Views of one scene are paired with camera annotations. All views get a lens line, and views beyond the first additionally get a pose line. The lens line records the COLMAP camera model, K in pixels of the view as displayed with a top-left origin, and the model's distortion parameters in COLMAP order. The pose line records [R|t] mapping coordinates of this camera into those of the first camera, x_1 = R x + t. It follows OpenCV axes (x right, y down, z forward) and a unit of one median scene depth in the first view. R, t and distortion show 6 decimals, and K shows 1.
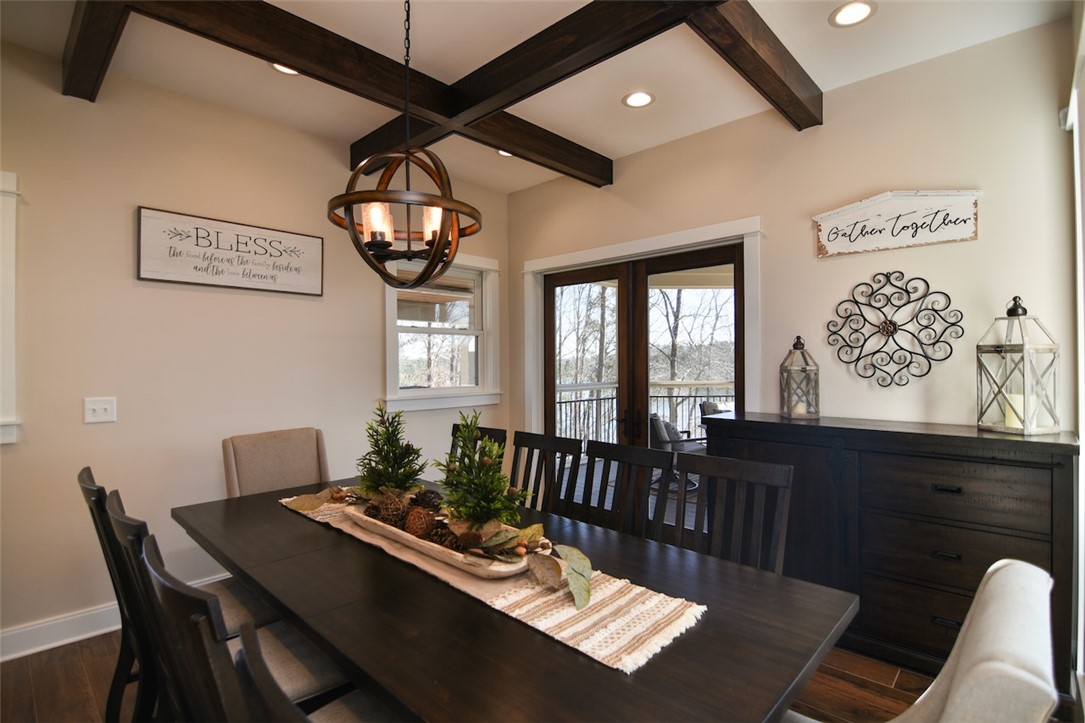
lens RADIAL K [[527.2, 0, 543.2], [0, 527.2, 361.2], [0, 0, 1]] dist [-0.007075, -0.002527]
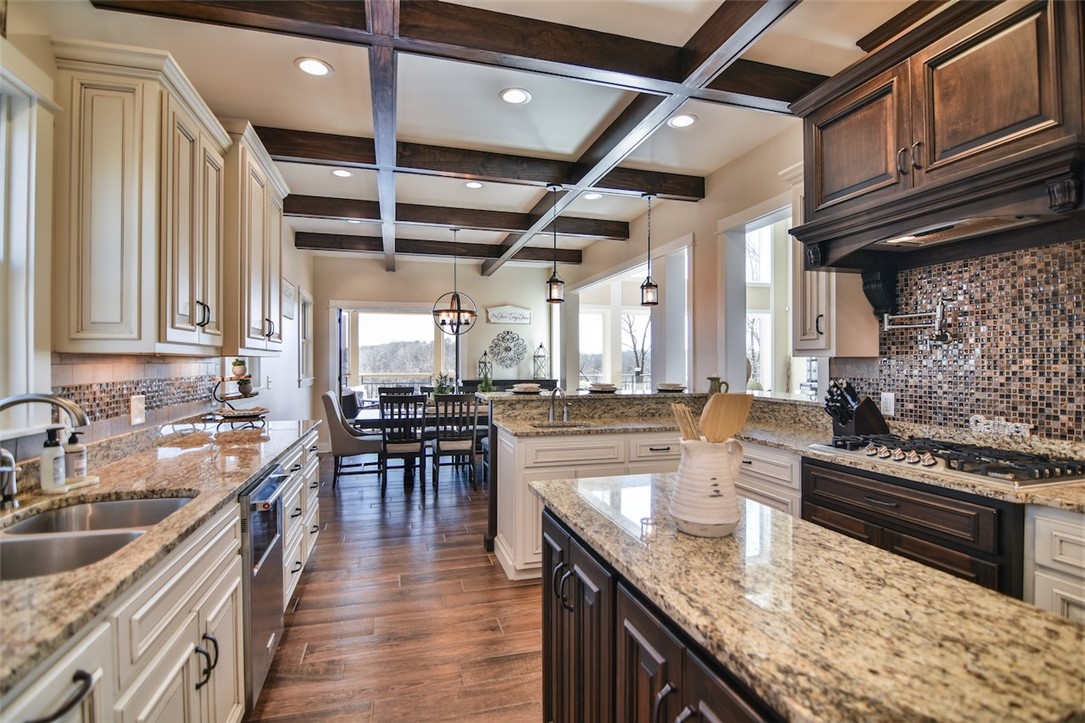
lens RADIAL K [[527.2, 0, 541.1], [0, 527.2, 361.5], [0, 0, 1]] dist [-0.007075, -0.002527]
pose [[0.514751, 0.001667, 0.857338, -1.910898], [0.000302, 0.999998, -0.002126, 0.016311], [-0.857340, 0.001353, 0.514749, -0.761570]]
